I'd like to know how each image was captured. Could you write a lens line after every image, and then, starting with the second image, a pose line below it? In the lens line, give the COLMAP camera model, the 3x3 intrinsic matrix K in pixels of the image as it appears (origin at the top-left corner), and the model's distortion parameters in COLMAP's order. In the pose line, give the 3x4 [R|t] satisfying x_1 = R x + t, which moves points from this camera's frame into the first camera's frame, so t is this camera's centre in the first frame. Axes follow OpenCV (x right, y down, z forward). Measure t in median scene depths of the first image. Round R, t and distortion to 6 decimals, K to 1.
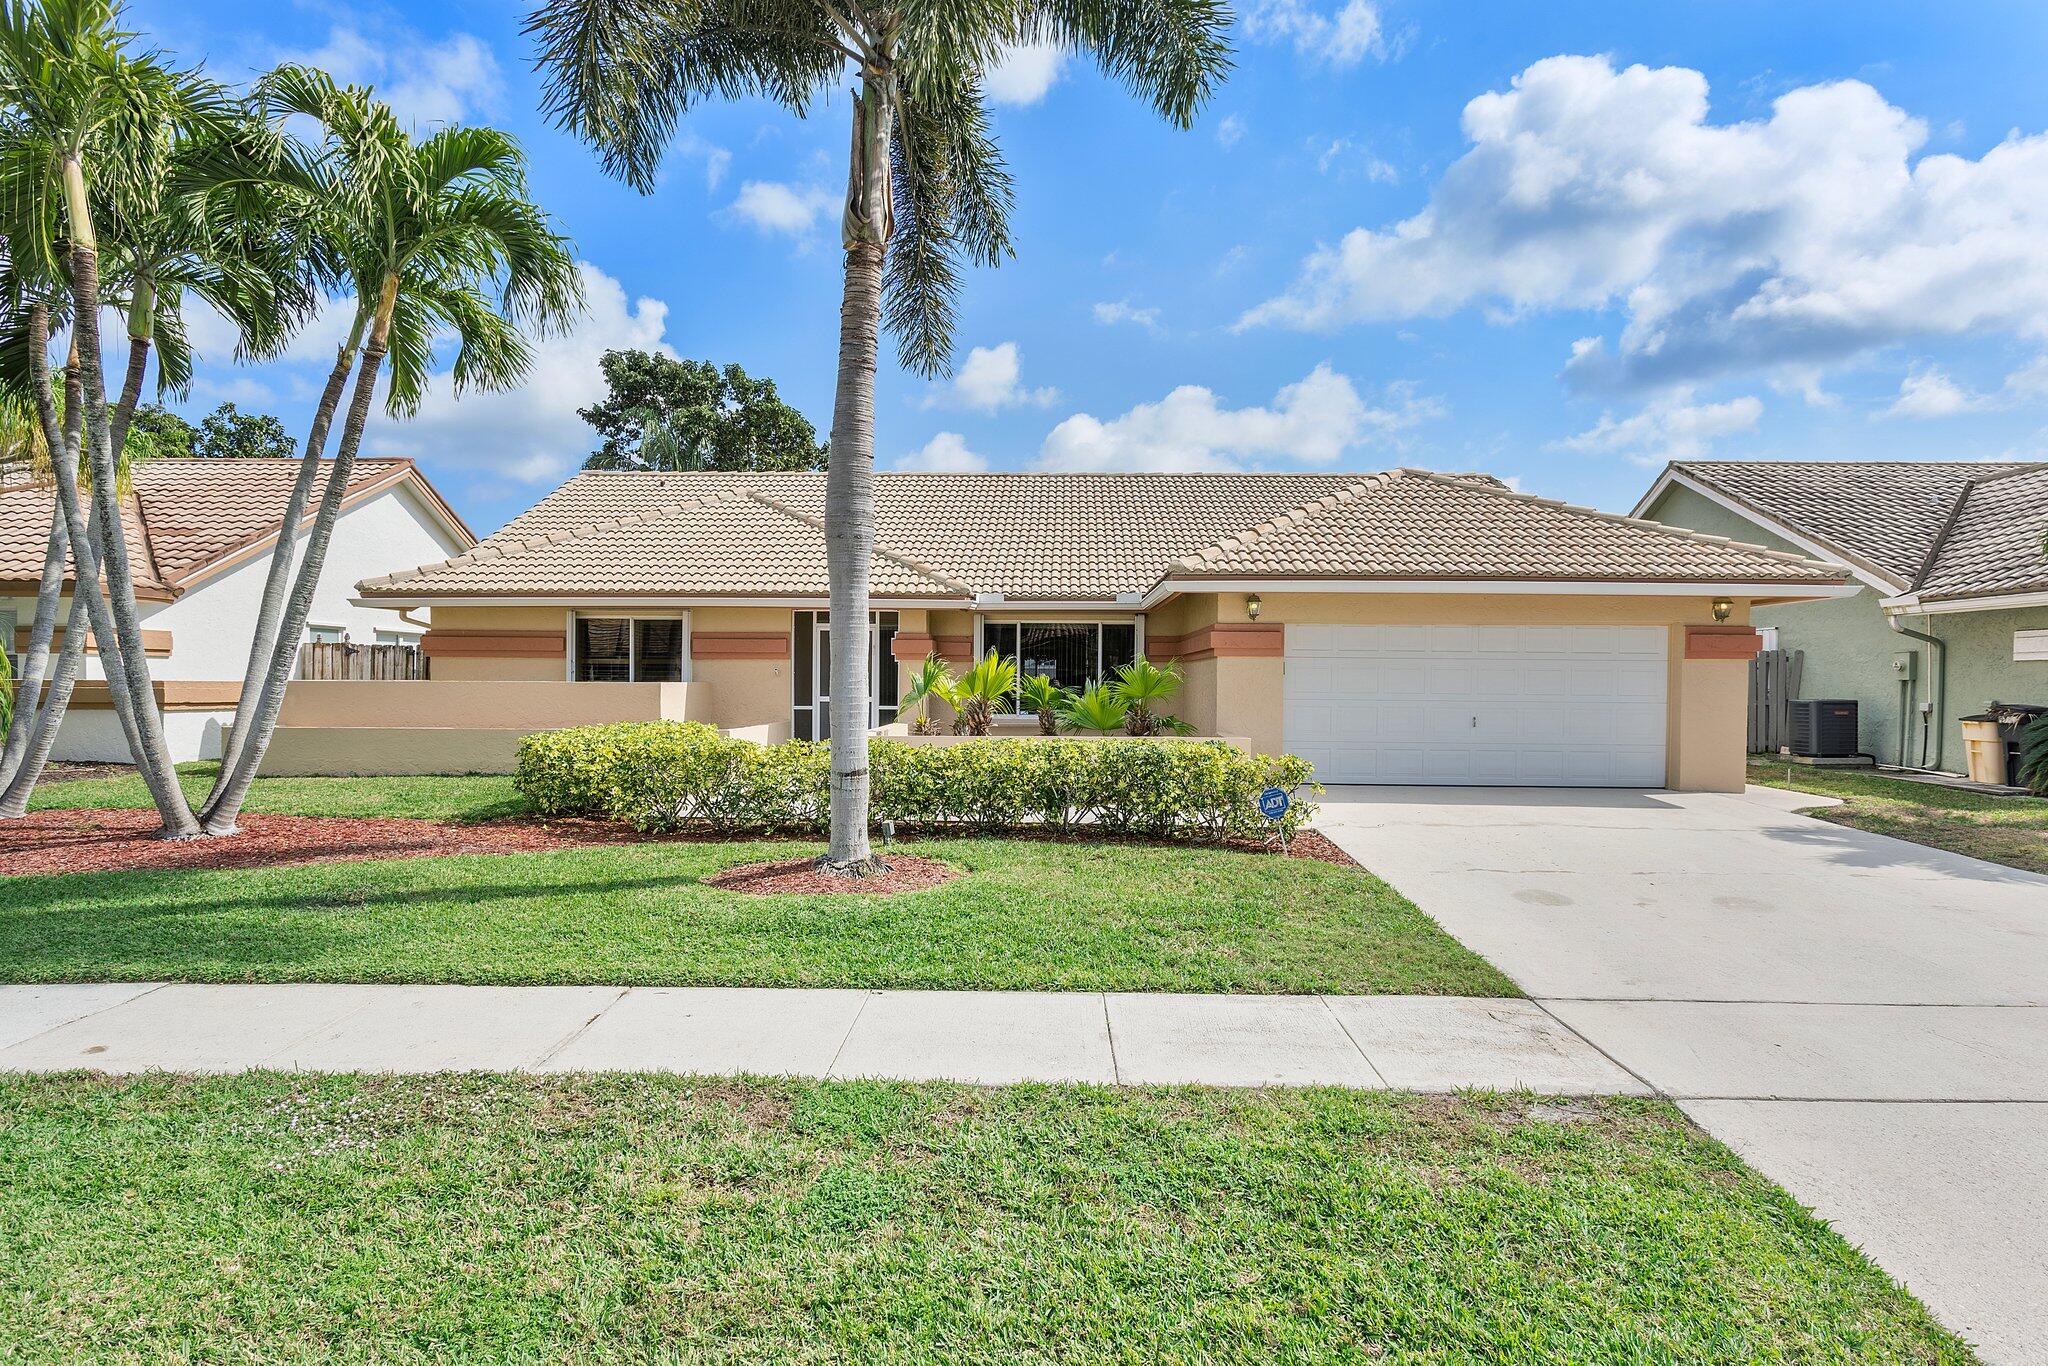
lens RADIAL K [[1080.7, 0, 1035.5], [0, 1080.7, 686.0], [0, 0, 1]] dist [-0.002048, -0.000061]
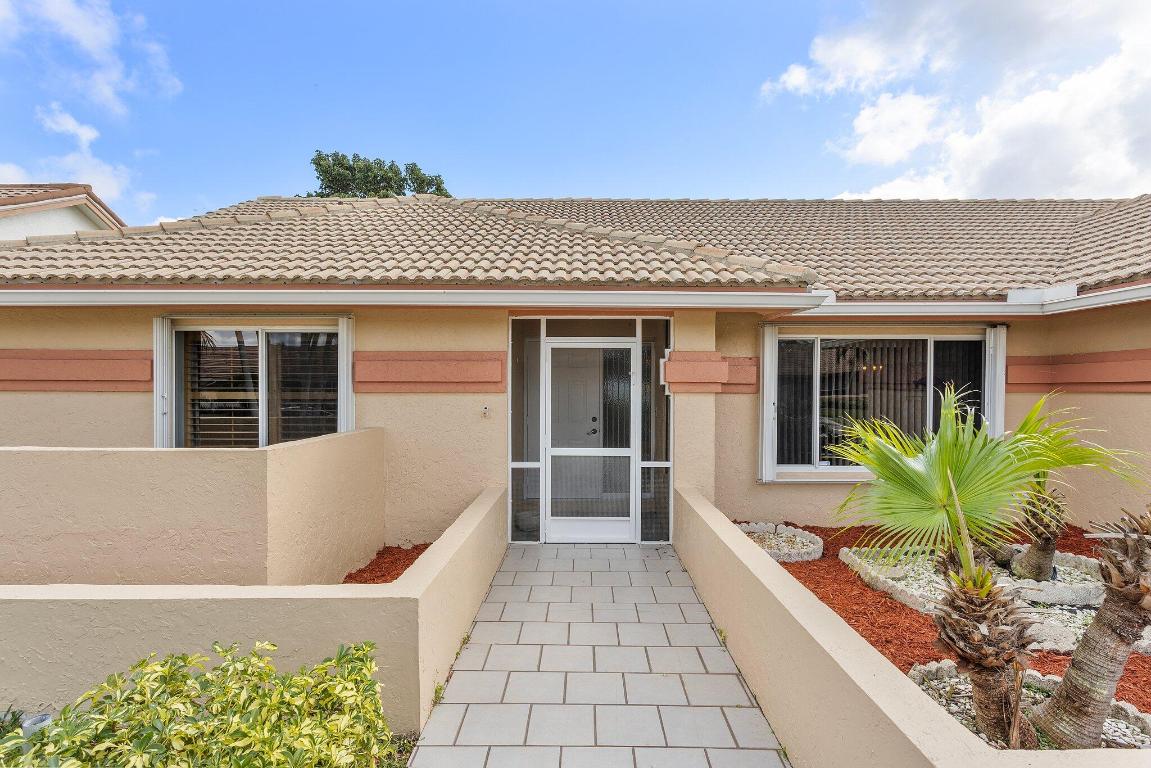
lens RADIAL K [[559.4, 0, 578.9], [0, 559.4, 394.6], [0, 0, 1]] dist [-0.001535, 0.000041]
pose [[0.999842, -0.006627, 0.016470, -0.188121], [0.006585, 0.999975, 0.002627, -0.023695], [-0.016487, -0.002518, 0.999861, 0.659895]]
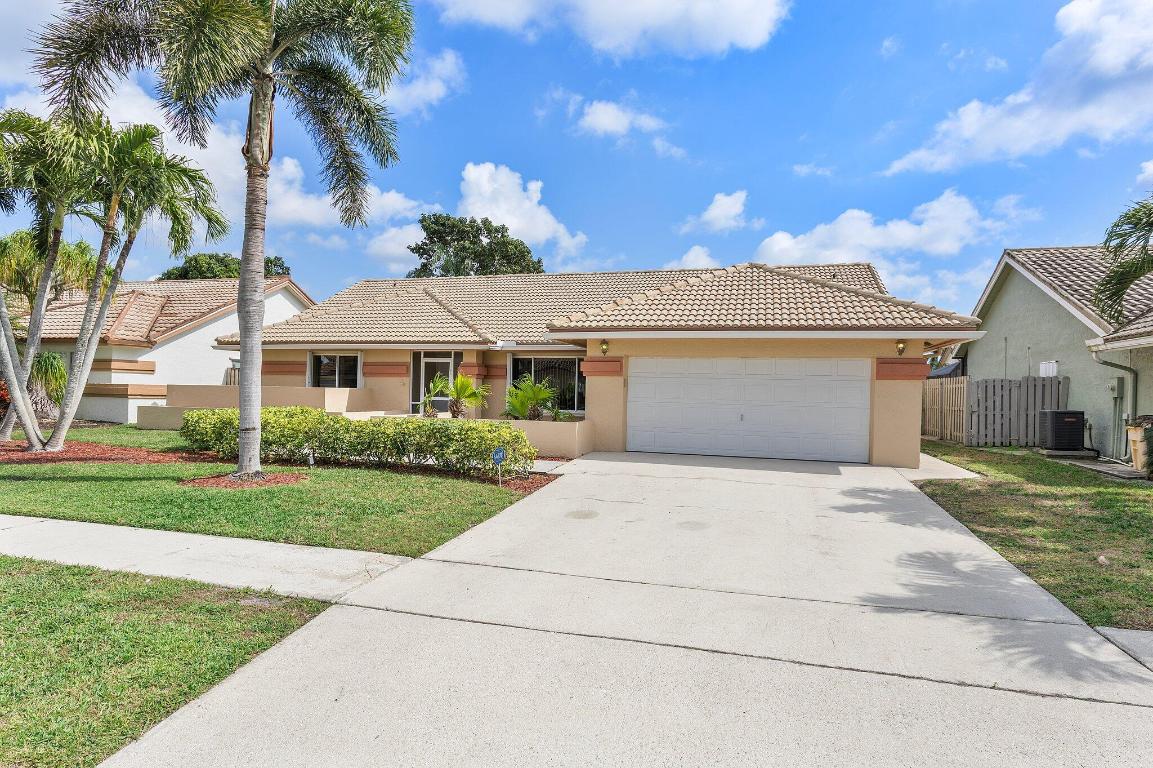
lens RADIAL K [[637.6, 0, 576.5], [0, 637.6, 384.0], [0, 0, 1]] dist [-0.003240, 0.000718]
pose [[0.965156, 0.010340, -0.261471, 0.339624], [-0.015887, 0.999691, -0.019109, 0.004117], [0.261192, 0.022597, 0.965022, 0.008858]]
